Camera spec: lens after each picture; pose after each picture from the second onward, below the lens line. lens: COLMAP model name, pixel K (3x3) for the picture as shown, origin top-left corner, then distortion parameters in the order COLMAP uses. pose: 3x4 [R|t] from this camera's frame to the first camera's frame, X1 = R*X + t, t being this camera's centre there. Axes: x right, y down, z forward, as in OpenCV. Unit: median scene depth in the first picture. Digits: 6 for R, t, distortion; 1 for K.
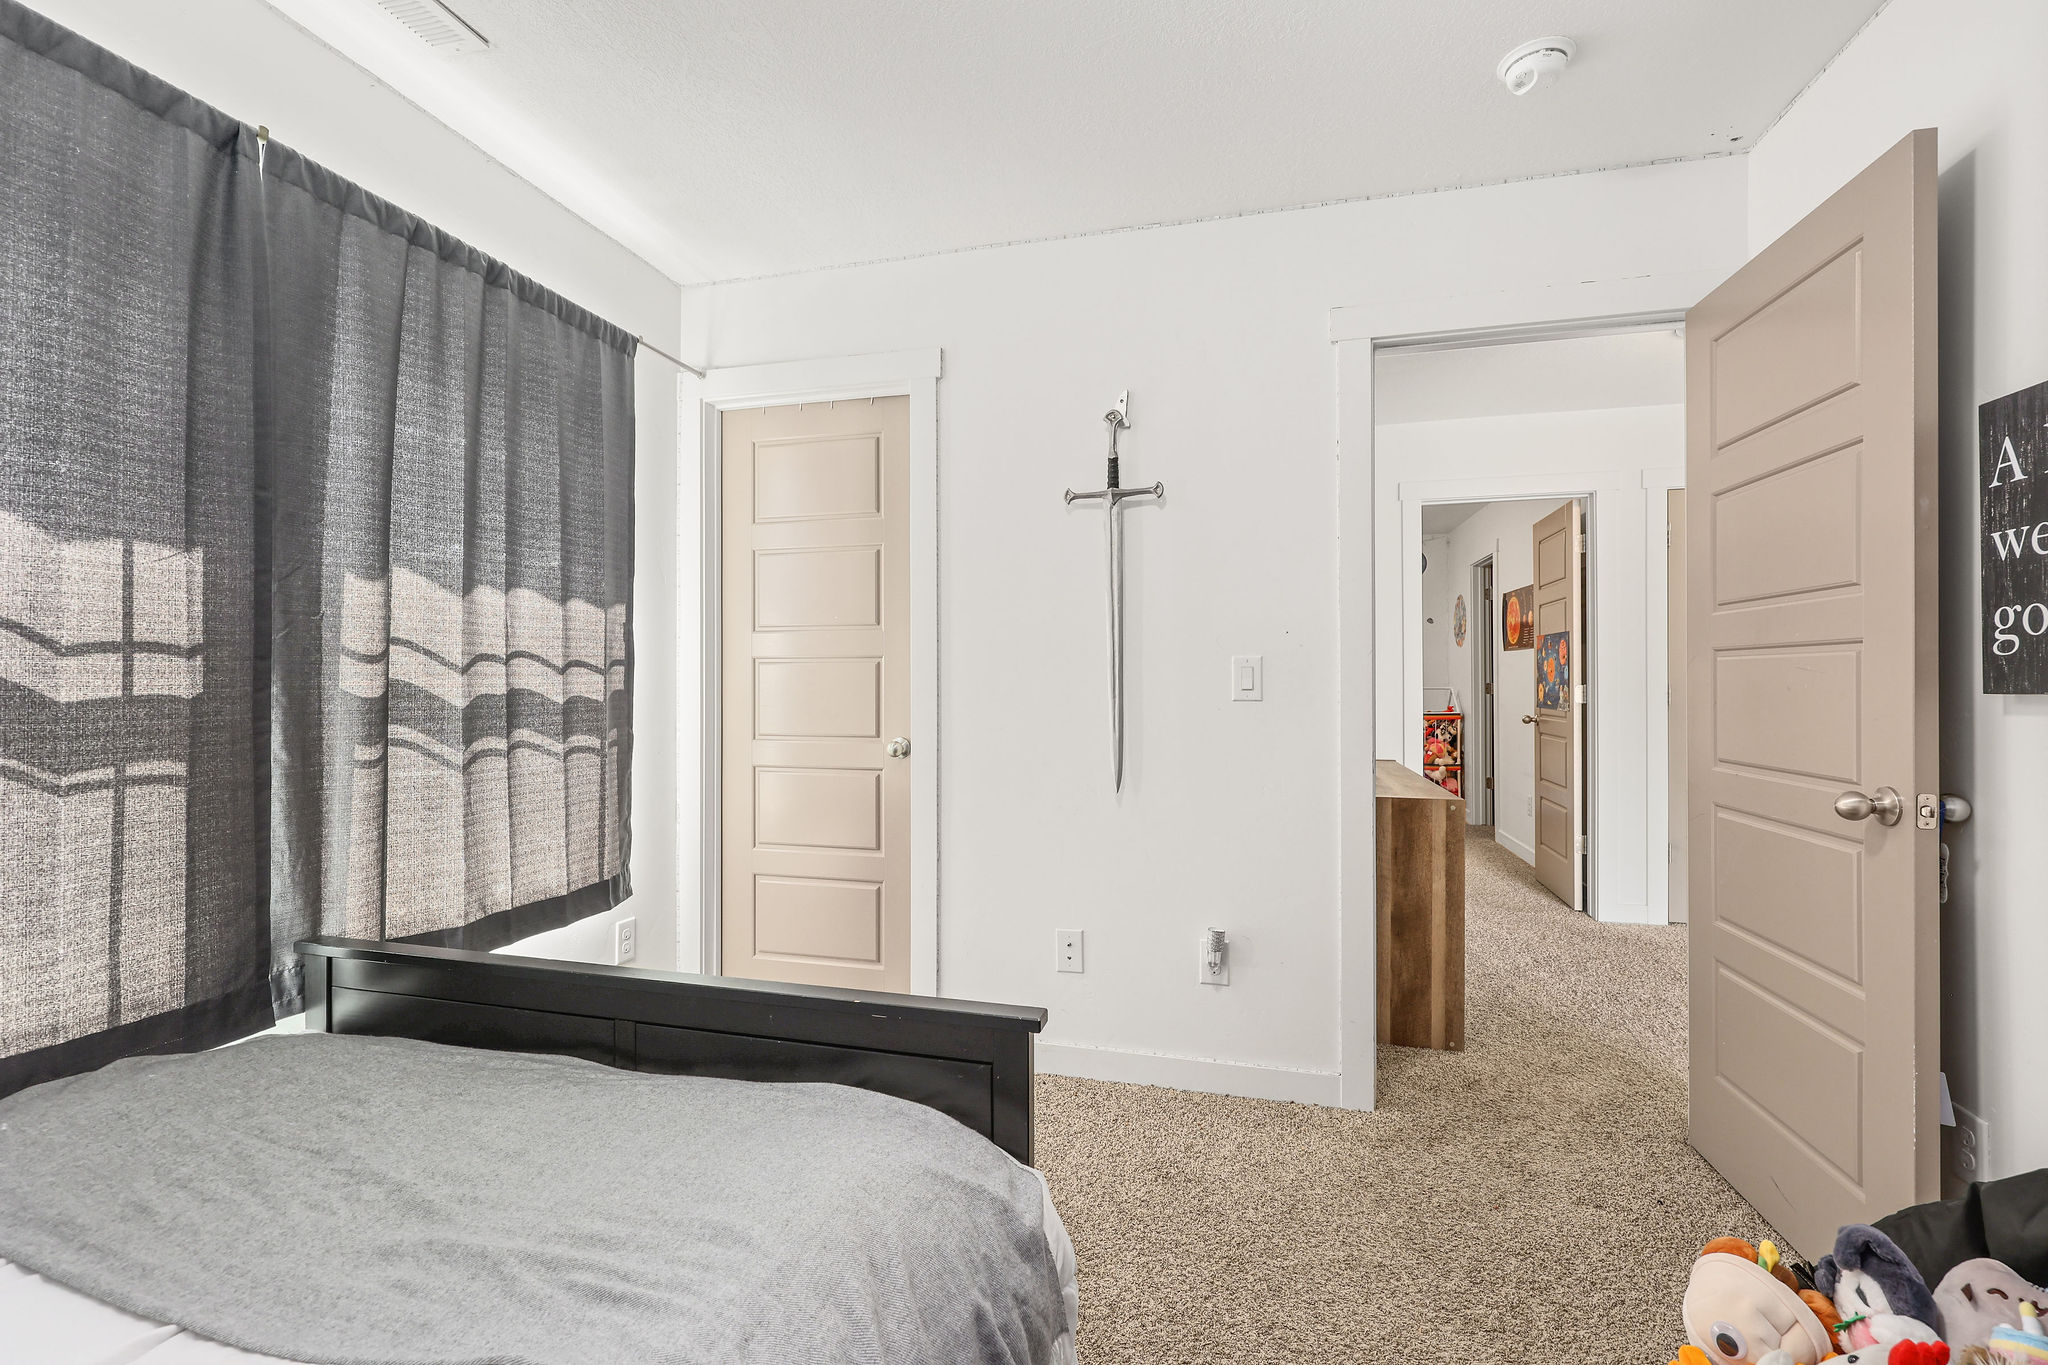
lens RADIAL K [[923.1, 0, 1018.1], [0, 923.1, 676.8], [0, 0, 1]] dist [0.000804, -0.001060]
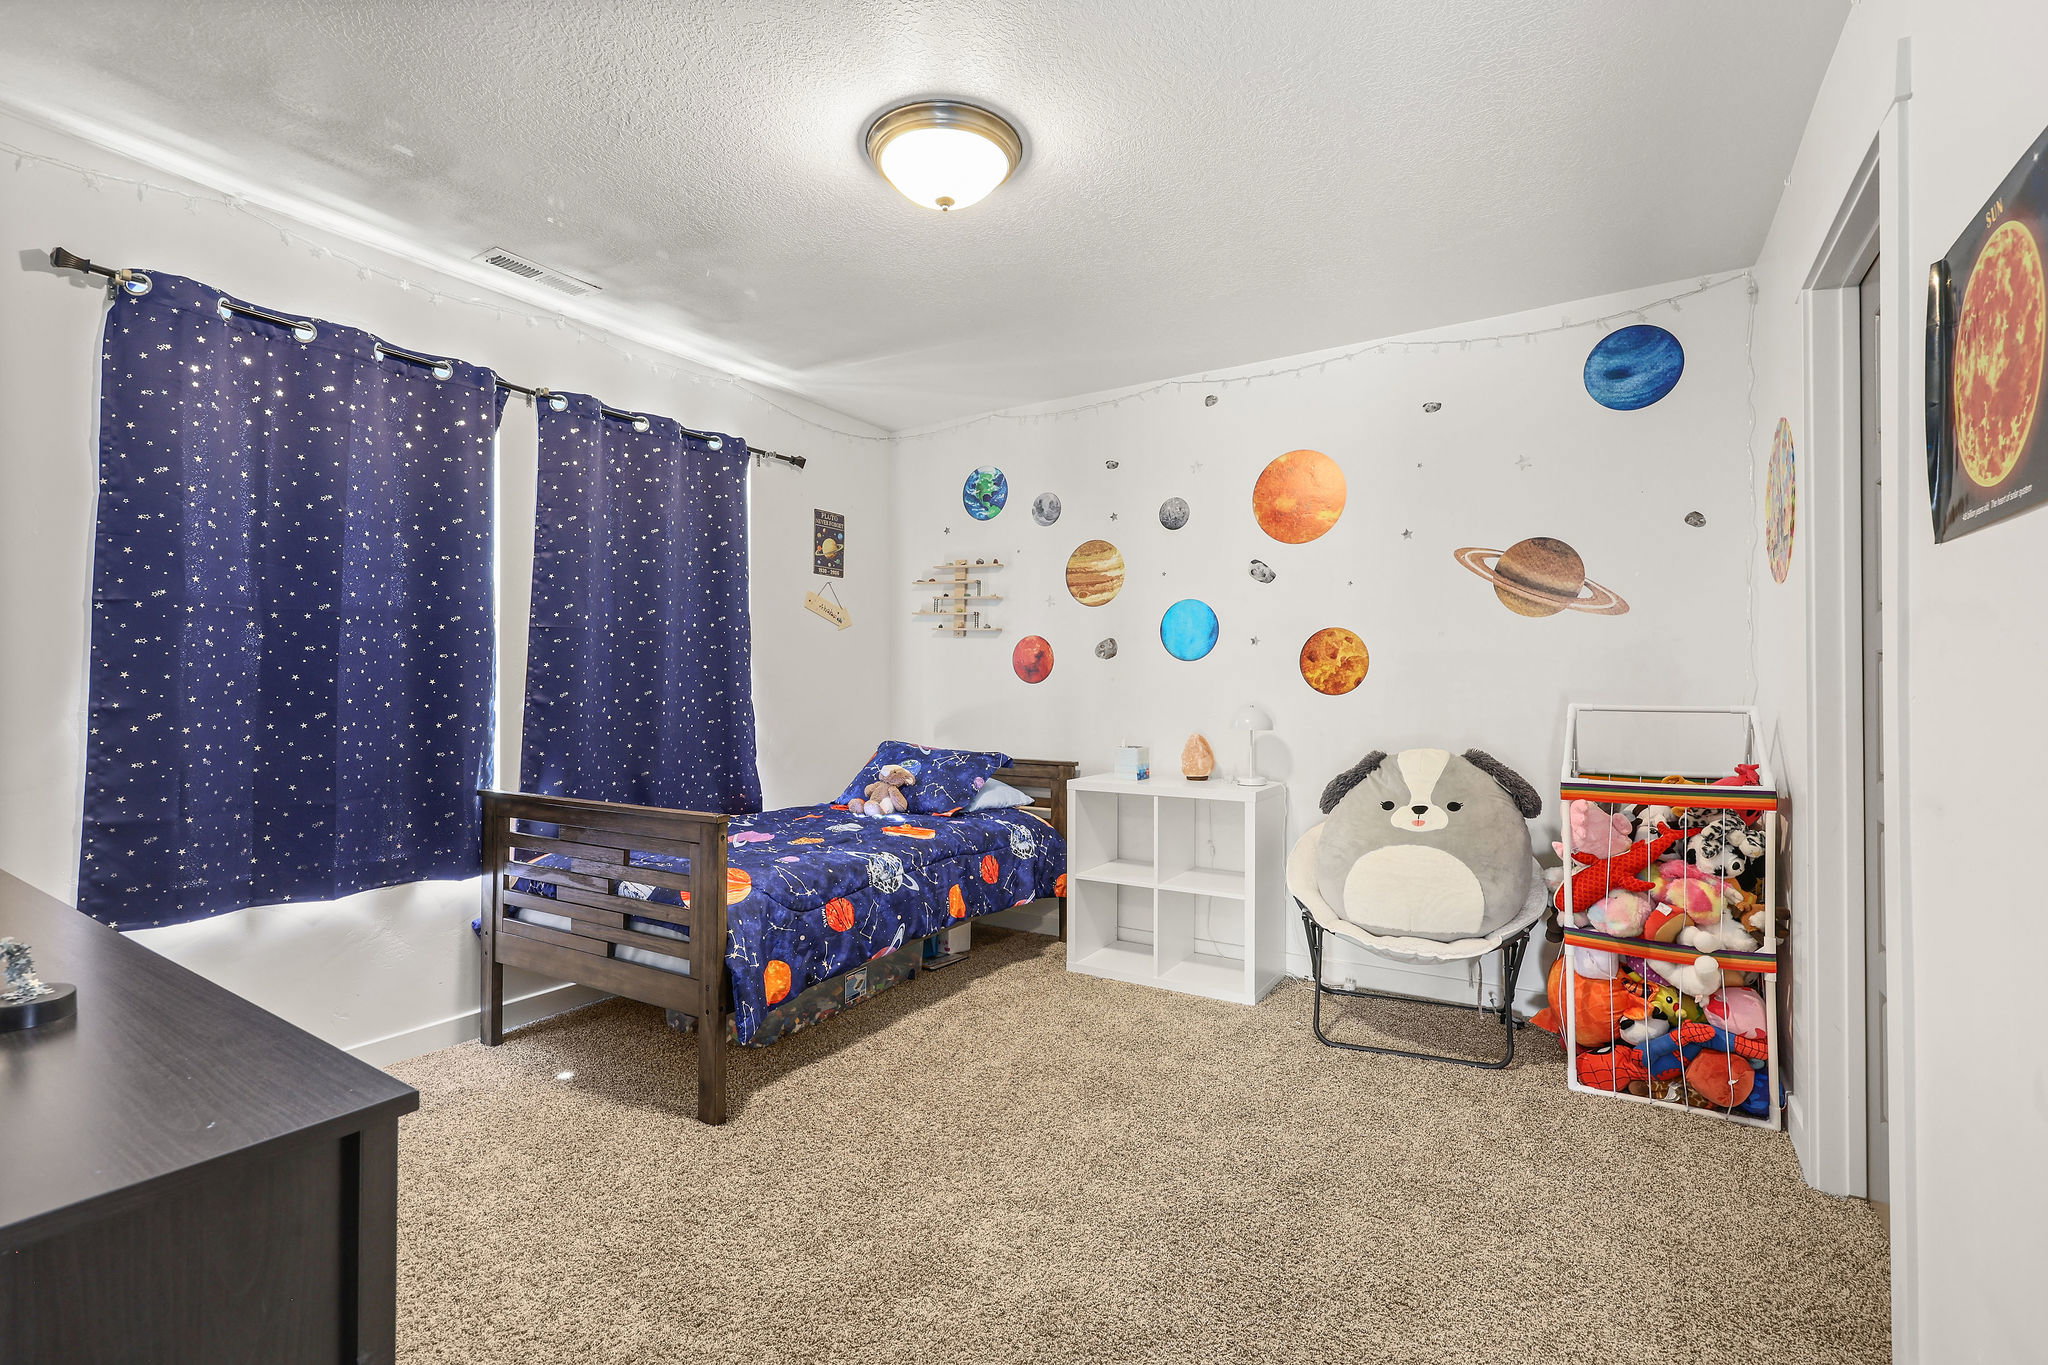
lens RADIAL K [[923.1, 0, 1023.7], [0, 923.1, 683.3], [0, 0, 1]] dist [0.000804, -0.001060]
pose [[0.950720, 0.002135, -0.310044, 0.331664], [-0.000669, 0.999988, 0.004834, 0.001462], [0.310051, -0.004389, 0.950710, 0.620119]]
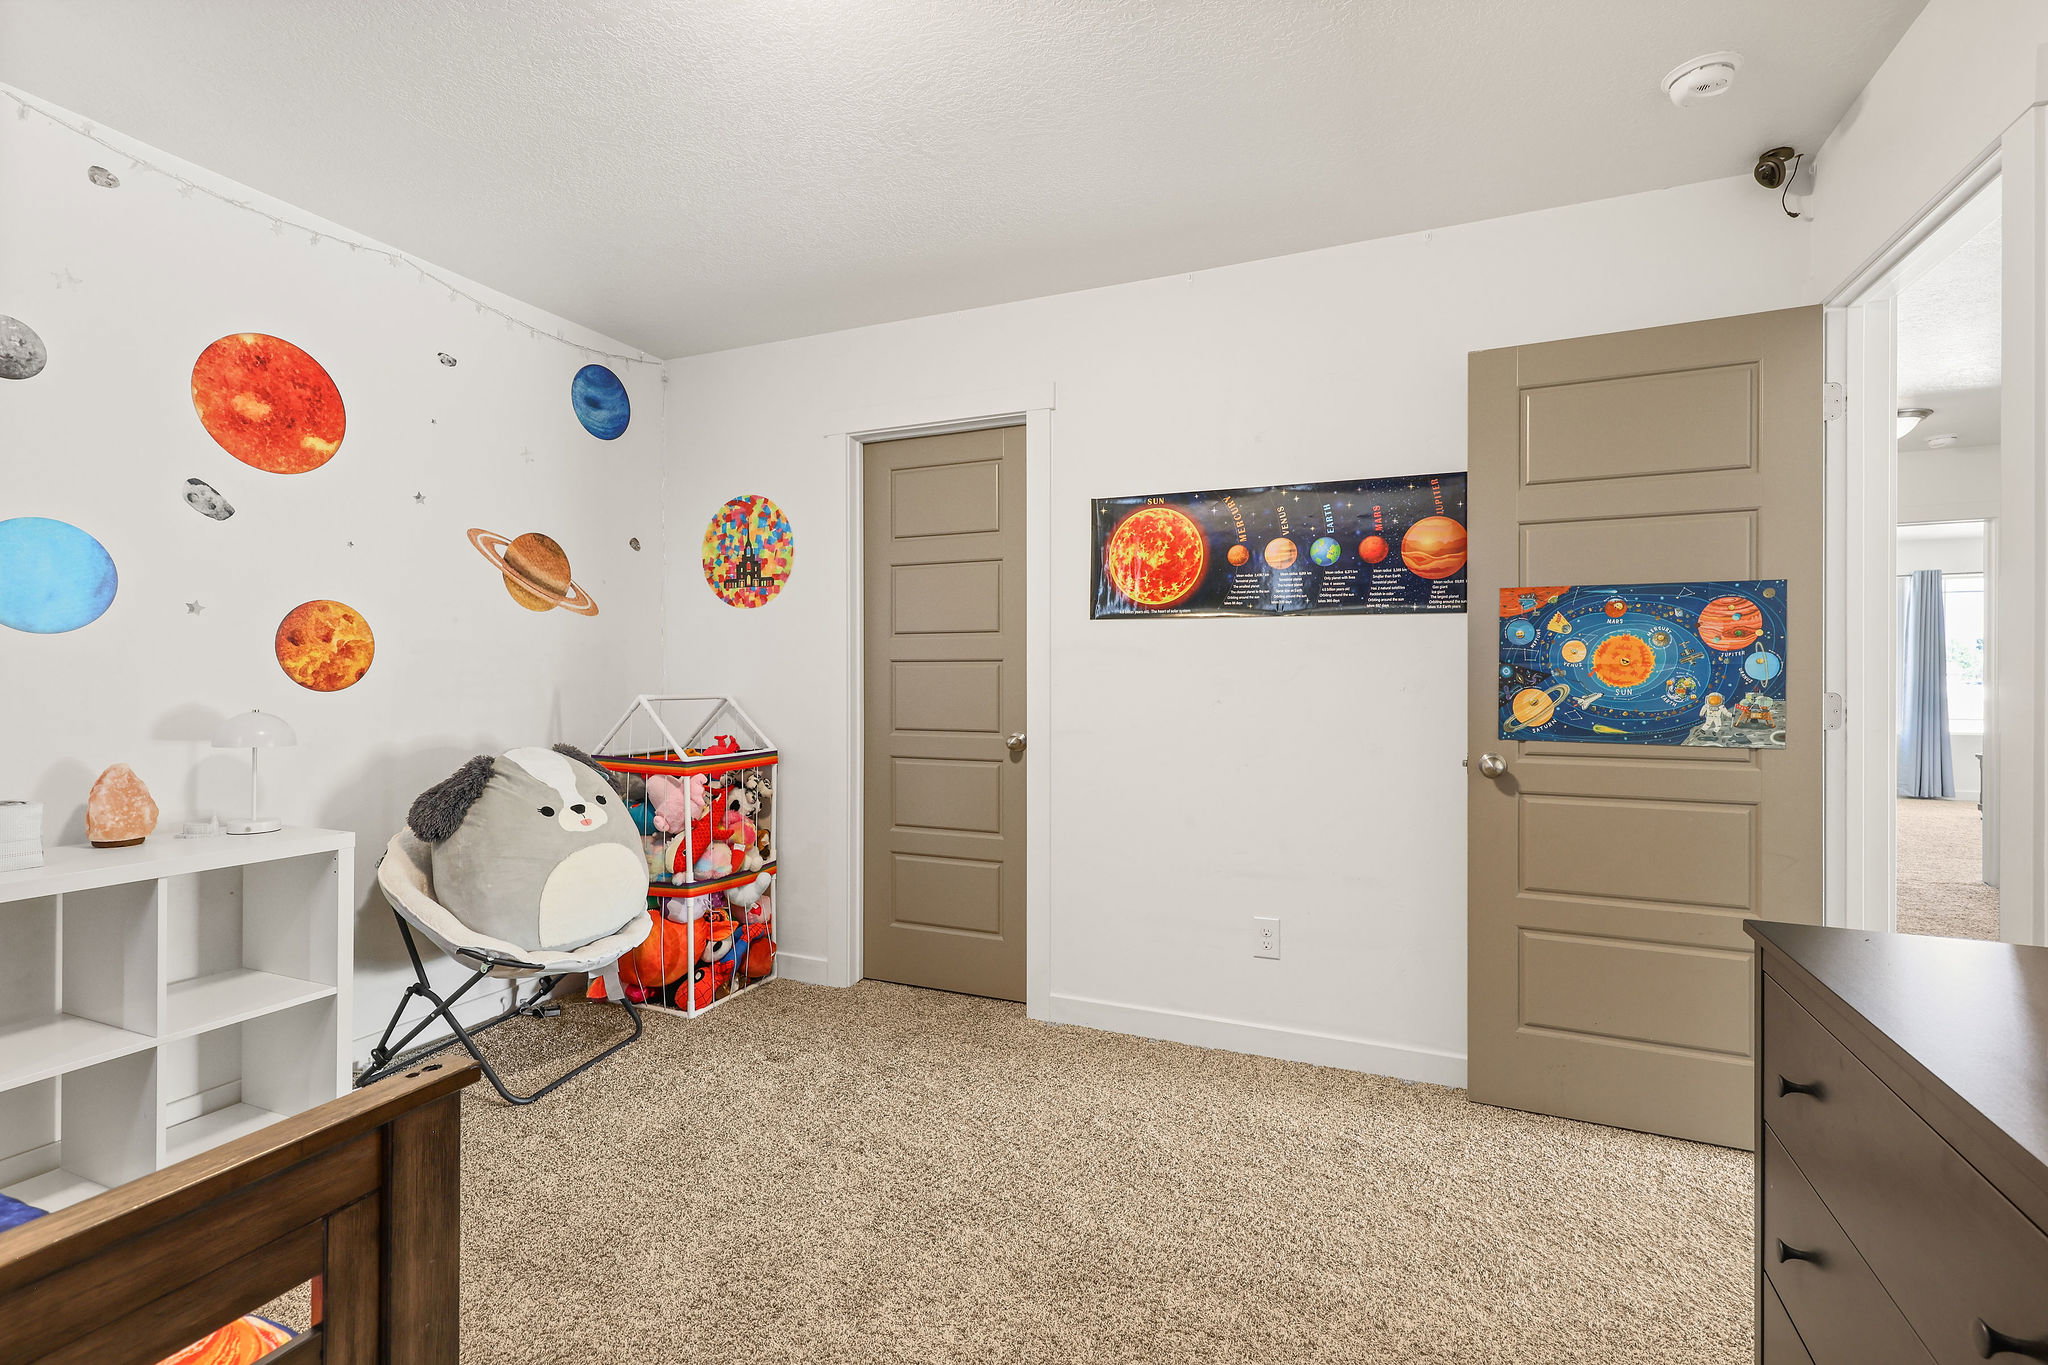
lens RADIAL K [[923.1, 0, 1019.7], [0, 923.1, 679.2], [0, 0, 1]] dist [0.000804, -0.001060]
pose [[0.163363, 0.001467, 0.986565, 0.039778], [-0.009711, 0.999953, 0.000121, 0.002399], [-0.986518, -0.009600, 0.163369, 0.799924]]
